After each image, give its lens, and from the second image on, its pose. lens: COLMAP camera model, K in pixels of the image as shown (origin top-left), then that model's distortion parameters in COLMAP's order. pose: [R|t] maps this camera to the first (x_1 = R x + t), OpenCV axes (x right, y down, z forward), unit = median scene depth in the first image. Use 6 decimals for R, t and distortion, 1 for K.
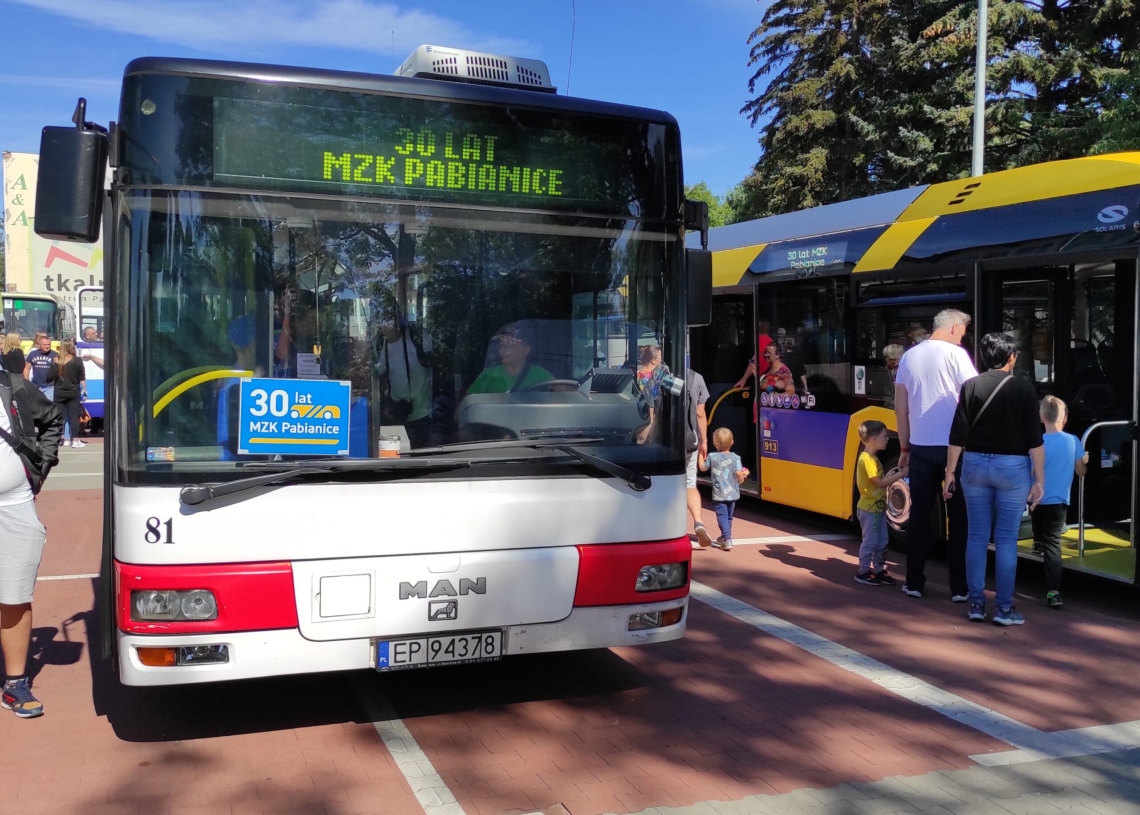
lens RADIAL K [[1074.5, 0, 570.0], [0, 1074.5, 407.5], [0, 0, 1]] dist [0.002543, 0.003479]
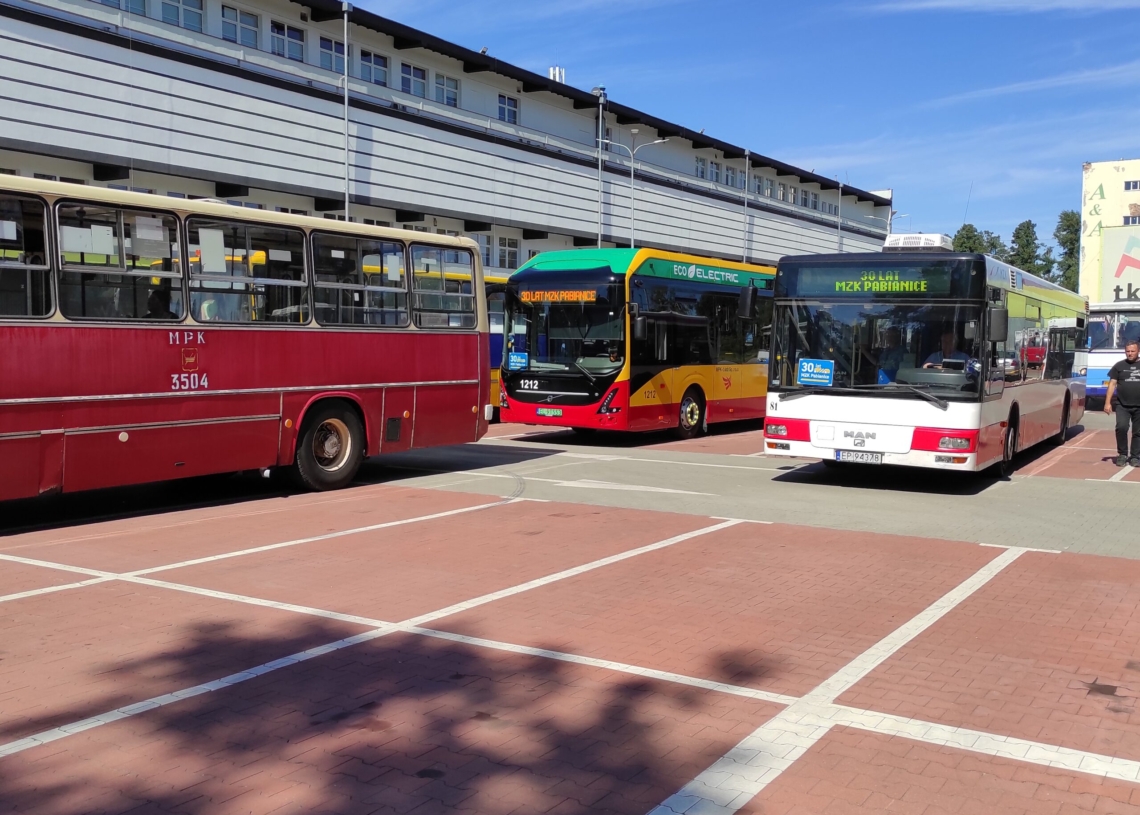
lens RADIAL K [[1185.3, 0, 570.0], [0, 1185.3, 407.5], [0, 0, 1]] dist [0.074098, -0.001605]
pose [[0.614295, 0.046773, -0.787689, 1.851153], [-0.059970, 0.998122, 0.012499, 0.101700], [0.786794, 0.039559, 0.615946, -1.507497]]
